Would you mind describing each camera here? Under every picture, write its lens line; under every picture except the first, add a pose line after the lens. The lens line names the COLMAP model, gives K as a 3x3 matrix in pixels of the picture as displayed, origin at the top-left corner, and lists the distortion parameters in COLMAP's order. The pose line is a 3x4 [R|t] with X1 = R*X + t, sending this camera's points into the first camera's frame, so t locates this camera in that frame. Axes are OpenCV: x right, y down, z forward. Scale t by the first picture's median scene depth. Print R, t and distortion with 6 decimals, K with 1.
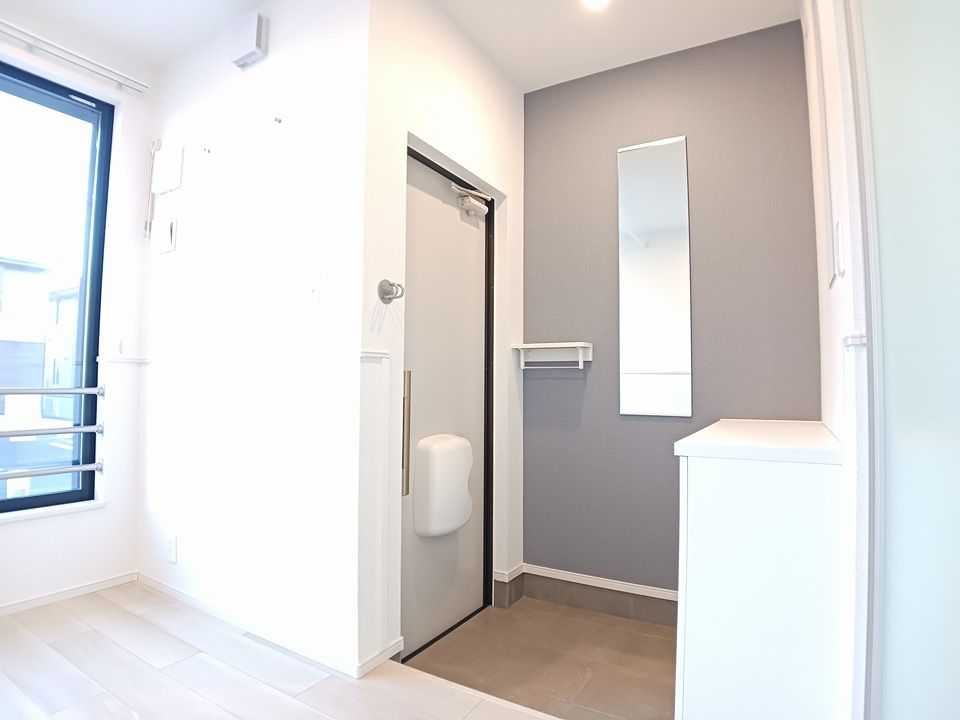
lens RADIAL K [[529.2, 0, 473.2], [0, 529.2, 356.0], [0, 0, 1]] dist [-0.061829, 0.000101]
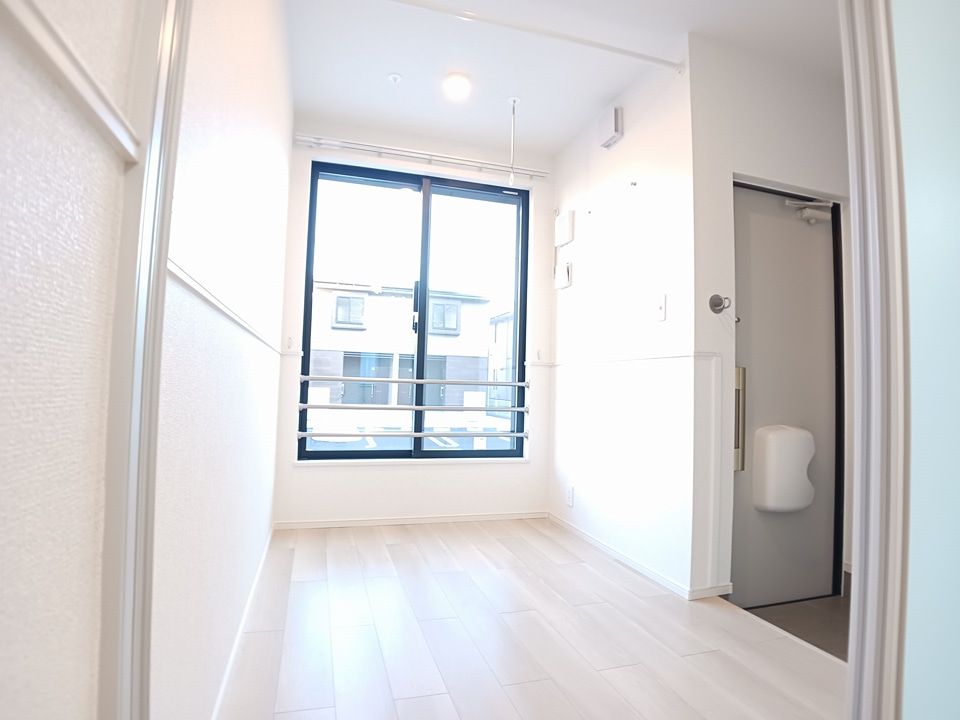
lens RADIAL K [[529.2, 0, 473.2], [0, 529.2, 356.0], [0, 0, 1]] dist [-0.061829, 0.000101]
pose [[0.745060, -0.023310, -0.666590, 0.189068], [0.010585, 0.999677, -0.023127, 0.020837], [0.666914, 0.010175, 0.745065, -0.260106]]
